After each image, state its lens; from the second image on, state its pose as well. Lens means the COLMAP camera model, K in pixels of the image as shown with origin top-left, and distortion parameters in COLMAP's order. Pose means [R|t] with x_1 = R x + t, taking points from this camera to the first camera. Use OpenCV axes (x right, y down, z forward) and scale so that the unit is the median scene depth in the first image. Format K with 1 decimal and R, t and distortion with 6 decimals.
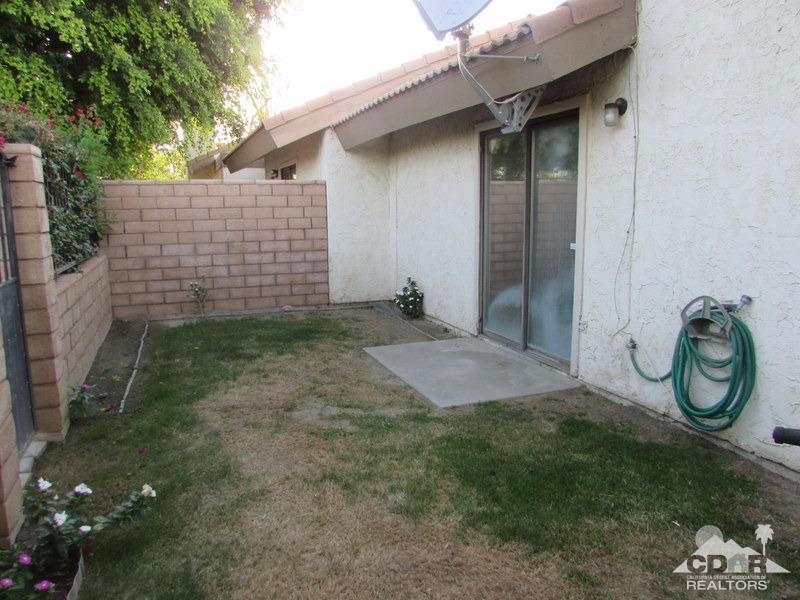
lens RADIAL K [[566.8, 0, 398.1], [0, 566.8, 299.3], [0, 0, 1]] dist [-0.034054, 0.001162]
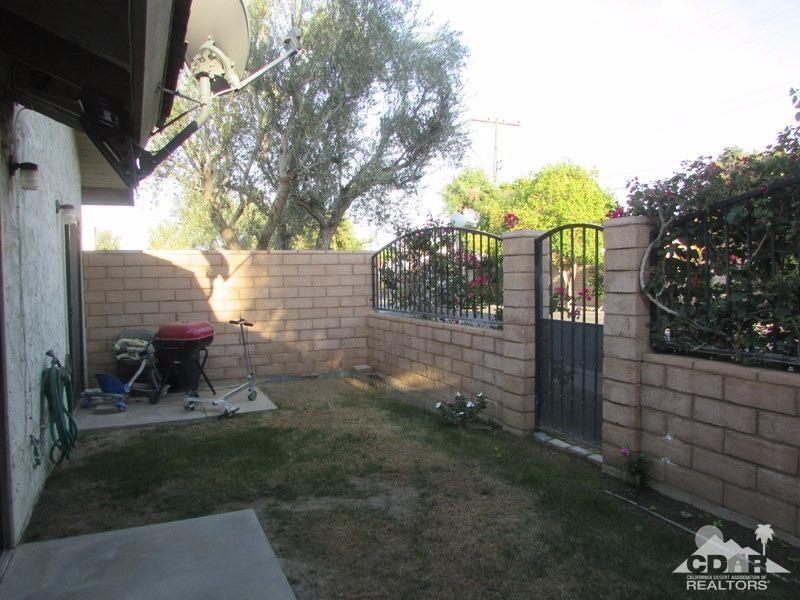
lens RADIAL K [[566.8, 0, 398.9], [0, 566.8, 298.1], [0, 0, 1]] dist [-0.034054, 0.001162]
pose [[-0.998202, 0.011472, -0.058833, -0.052618], [-0.000526, 0.979799, 0.199986, -0.157295], [0.059938, 0.199657, -0.978031, 0.952821]]
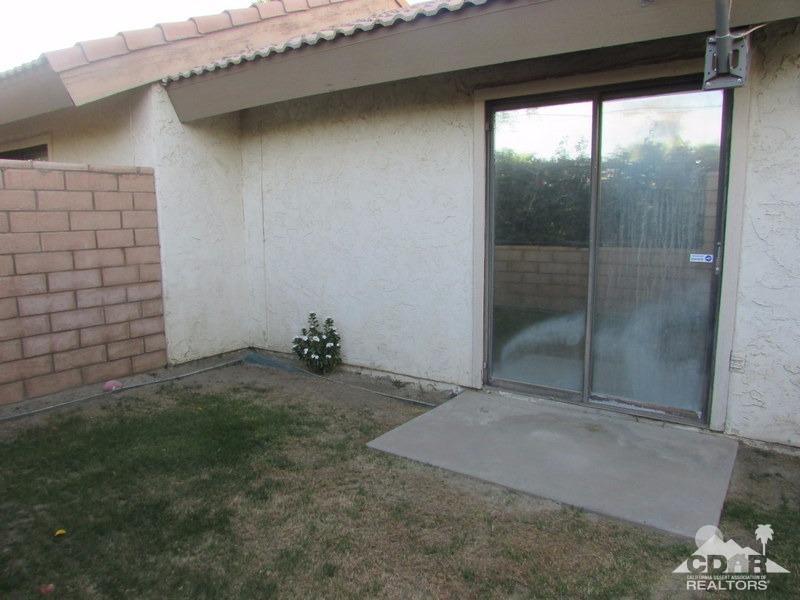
lens RADIAL K [[566.8, 0, 401.7], [0, 566.8, 299.4], [0, 0, 1]] dist [-0.034054, 0.001162]
pose [[0.835227, -0.081037, 0.543902, -0.254932], [0.092358, 0.995704, 0.006525, -0.048454], [-0.542095, 0.044784, 0.839123, 0.356710]]
